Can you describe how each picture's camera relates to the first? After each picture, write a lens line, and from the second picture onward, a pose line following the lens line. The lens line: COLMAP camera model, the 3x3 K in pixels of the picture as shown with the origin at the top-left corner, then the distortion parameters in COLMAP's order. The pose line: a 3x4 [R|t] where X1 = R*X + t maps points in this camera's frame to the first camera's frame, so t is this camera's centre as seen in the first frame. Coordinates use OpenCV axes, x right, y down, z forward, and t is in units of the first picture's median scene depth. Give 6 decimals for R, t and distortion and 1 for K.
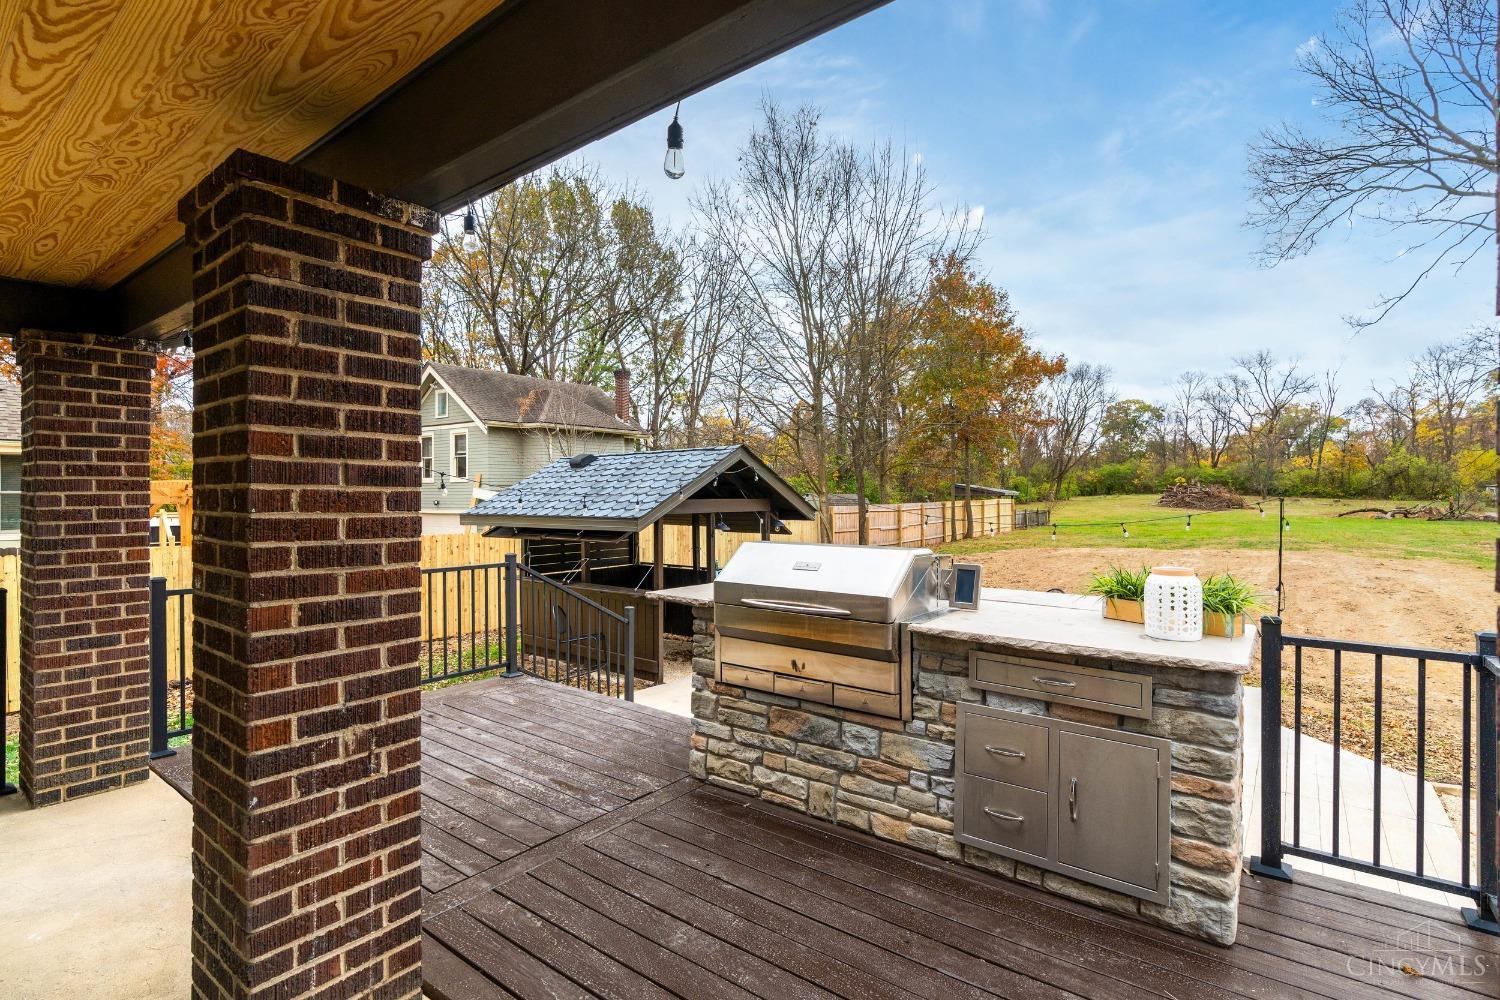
lens RADIAL K [[706.2, 0, 737.5], [0, 706.2, 501.5], [0, 0, 1]] dist [-0.004372, 0.000035]
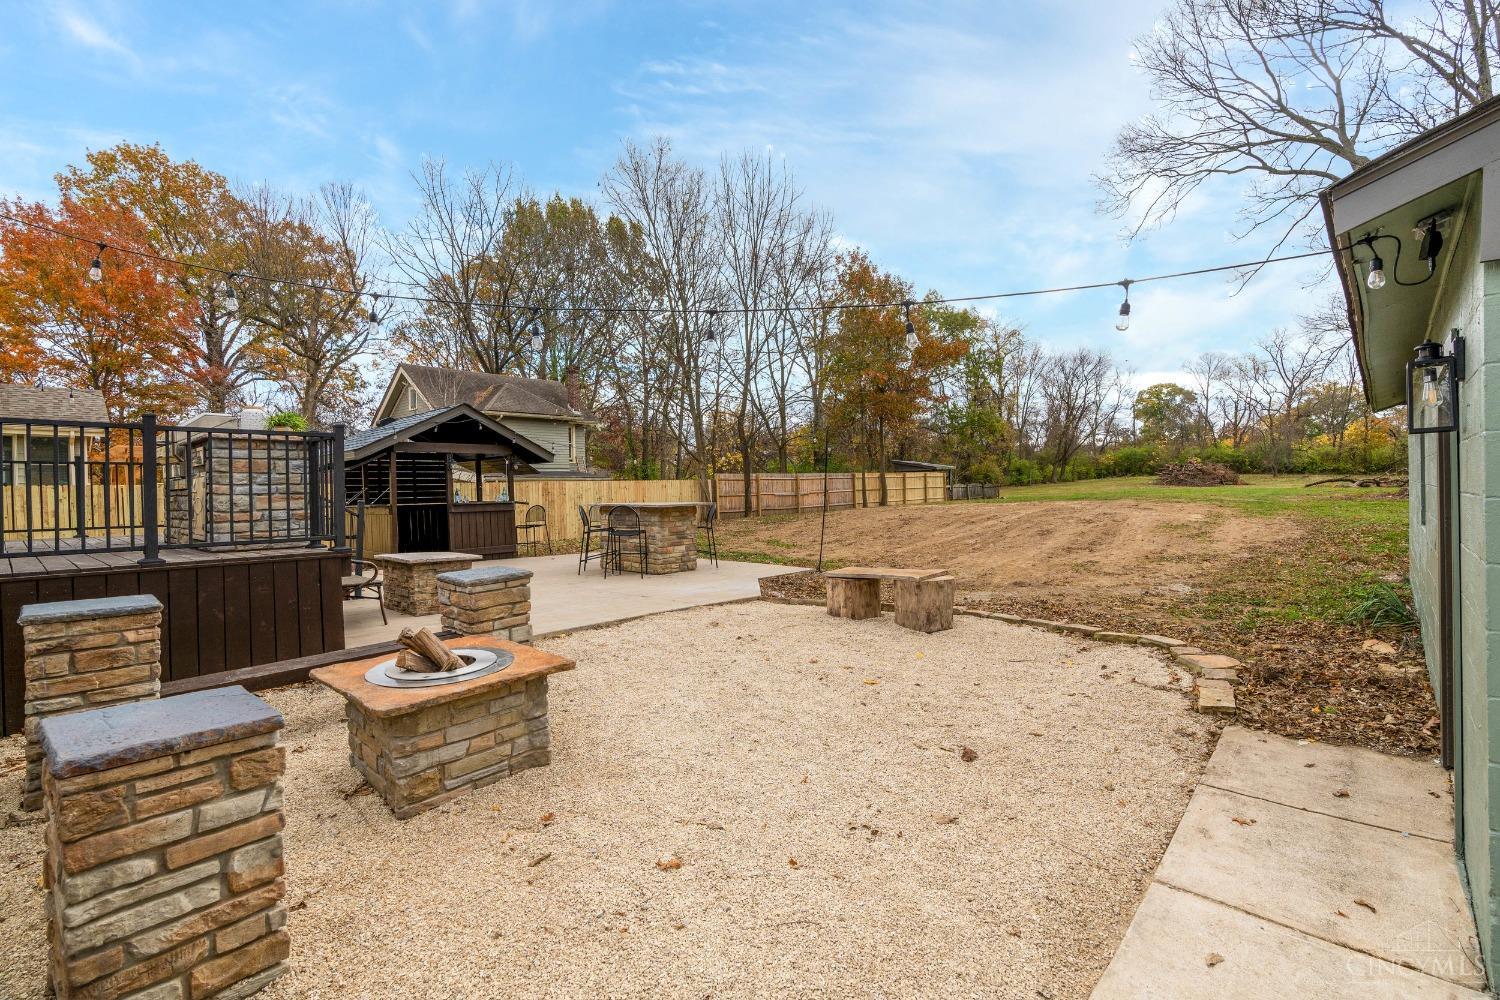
lens RADIAL K [[687.0, 0, 754.9], [0, 687.0, 506.4], [0, 0, 1]] dist [0.004892, 0.000637]
pose [[0.997600, -0.021444, -0.065832, 0.140697], [0.022163, 0.999702, 0.010213, 0.025931], [0.065594, -0.011647, 0.997778, -0.066403]]
